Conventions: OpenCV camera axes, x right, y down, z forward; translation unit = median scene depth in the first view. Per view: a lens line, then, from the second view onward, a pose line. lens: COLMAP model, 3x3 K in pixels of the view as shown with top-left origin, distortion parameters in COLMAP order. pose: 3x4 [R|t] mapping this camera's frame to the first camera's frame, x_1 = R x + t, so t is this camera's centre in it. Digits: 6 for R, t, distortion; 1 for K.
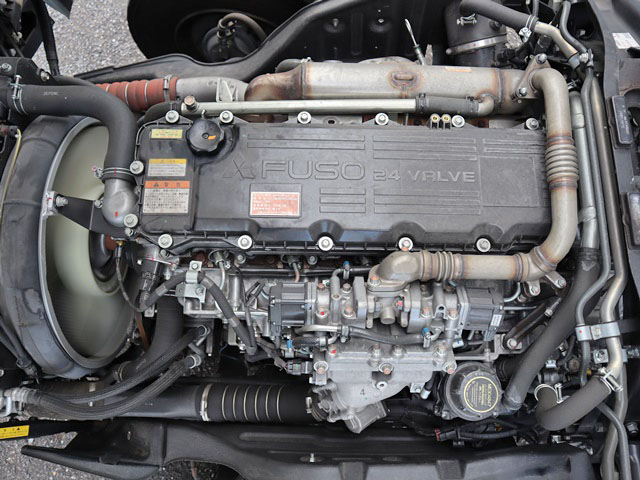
lens RADIAL K [[510.7, 0, 320.0], [0, 510.7, 240.0], [0, 0, 1]] dist [-0.087020, 0.007084]
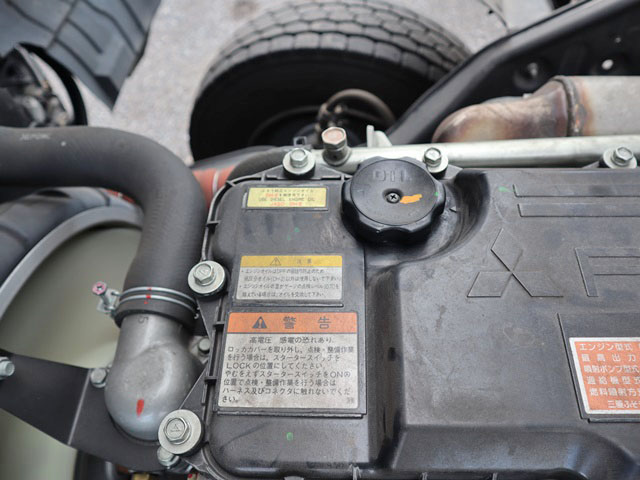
lens RADIAL K [[510.7, 0, 320.0], [0, 510.7, 240.0], [0, 0, 1]] dist [-0.087020, 0.007084]
pose [[0.997280, -0.020275, -0.070867, -0.253131], [-0.004772, 0.941652, -0.336553, -0.044891], [0.073555, 0.335976, 0.938994, 0.645485]]
